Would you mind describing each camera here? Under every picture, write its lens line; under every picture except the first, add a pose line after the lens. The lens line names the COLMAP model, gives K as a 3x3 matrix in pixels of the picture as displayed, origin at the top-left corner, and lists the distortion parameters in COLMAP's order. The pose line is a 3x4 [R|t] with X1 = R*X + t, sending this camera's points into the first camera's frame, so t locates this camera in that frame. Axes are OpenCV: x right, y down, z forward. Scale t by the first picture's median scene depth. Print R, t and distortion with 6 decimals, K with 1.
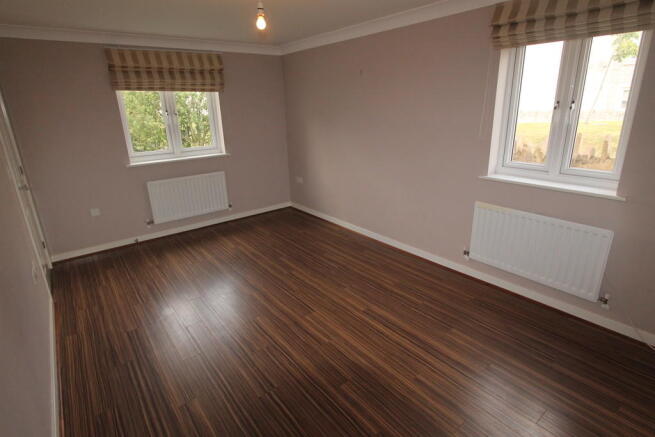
lens RADIAL K [[338.5, 0, 332.2], [0, 338.5, 207.6], [0, 0, 1]] dist [-0.014057, 0.000628]
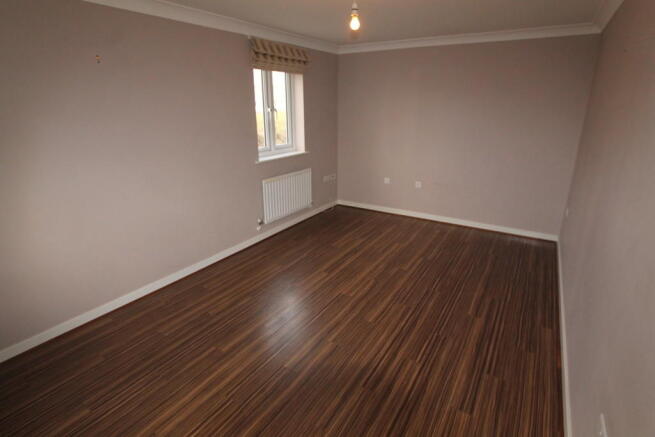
lens RADIAL K [[338.5, 0, 332.2], [0, 338.5, 207.6], [0, 0, 1]] dist [-0.014057, 0.000628]
pose [[-0.323774, -0.252213, 0.911899, -1.040261], [0.288449, 0.891618, 0.349019, -0.355367], [-0.901093, 0.376039, -0.215932, 1.235802]]
